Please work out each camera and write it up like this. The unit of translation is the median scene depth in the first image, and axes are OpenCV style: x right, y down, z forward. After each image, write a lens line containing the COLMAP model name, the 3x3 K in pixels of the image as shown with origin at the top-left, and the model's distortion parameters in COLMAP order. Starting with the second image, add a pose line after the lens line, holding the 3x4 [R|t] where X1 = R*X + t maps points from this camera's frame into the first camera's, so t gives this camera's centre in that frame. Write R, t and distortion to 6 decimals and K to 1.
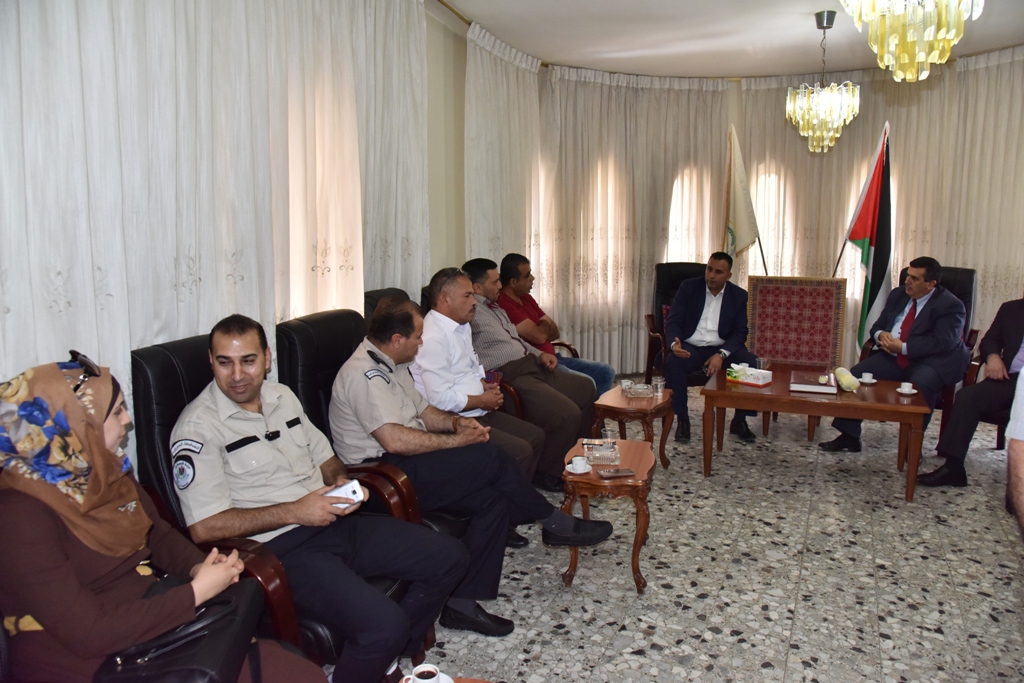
lens RADIAL K [[699.3, 0, 512.0], [0, 699.3, 341.5], [0, 0, 1]] dist [-0.120689, 0.064726]
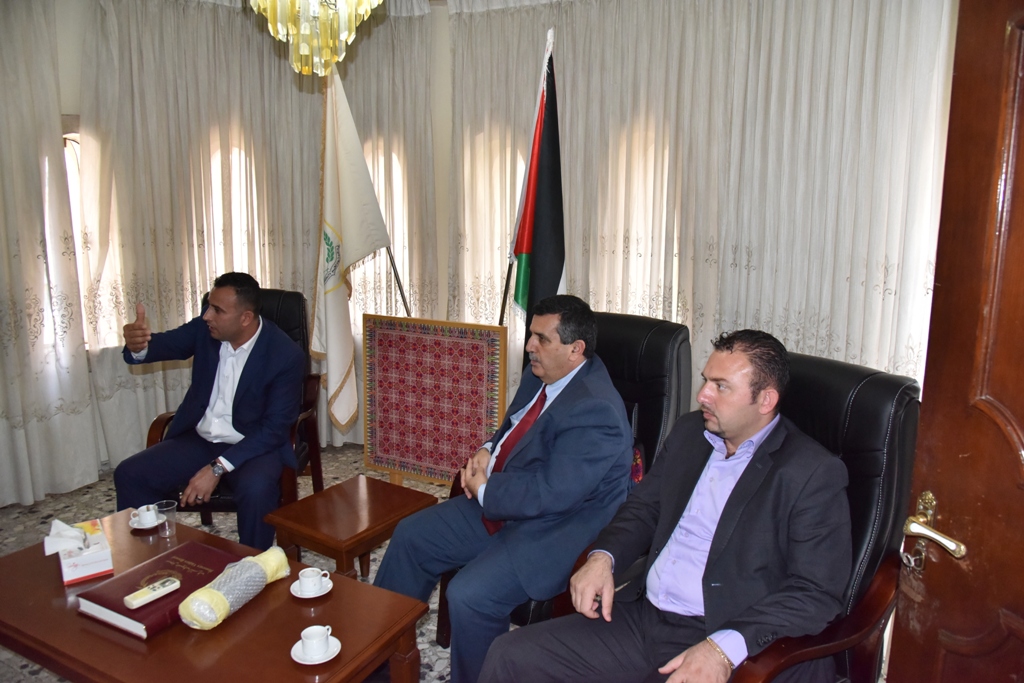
lens RADIAL K [[699.3, 0, 512.0], [0, 699.3, 341.5], [0, 0, 1]] dist [-0.120689, 0.064726]
pose [[0.998852, 0.036432, -0.031103, 0.507993], [-0.036496, 0.999333, -0.001496, -0.079373], [0.031028, 0.002629, 0.999515, 0.439498]]
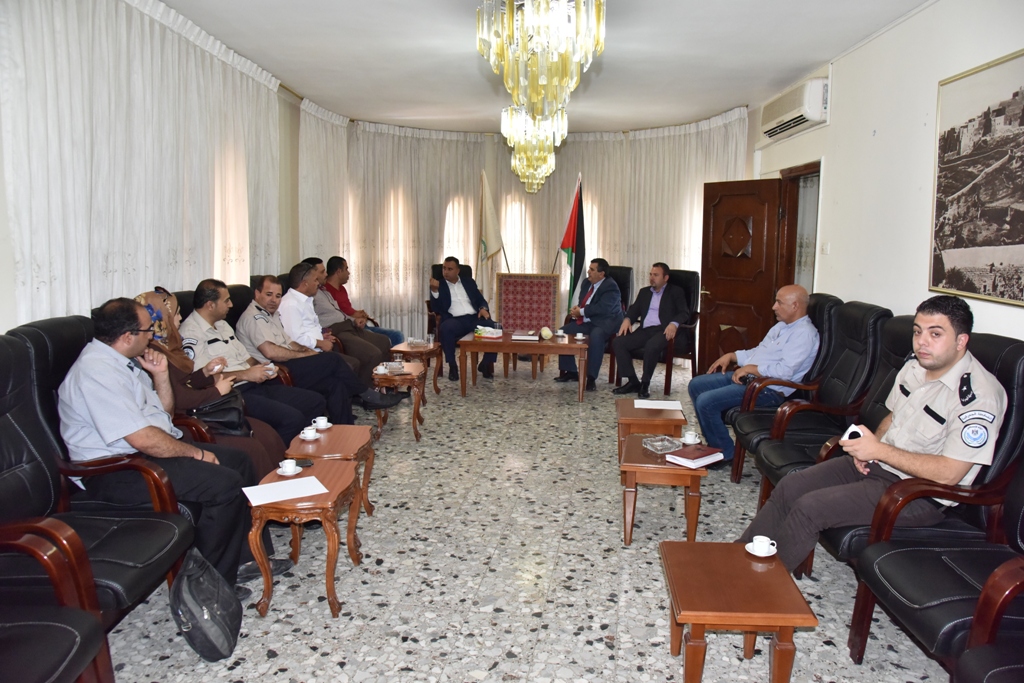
lens RADIAL K [[699.3, 0, 512.0], [0, 699.3, 341.5], [0, 0, 1]] dist [-0.120689, 0.064726]
pose [[0.959150, -0.020389, 0.282163, -0.045386], [0.025619, 0.999561, -0.014857, 0.074512], [-0.281736, 0.021479, 0.959252, -0.436989]]
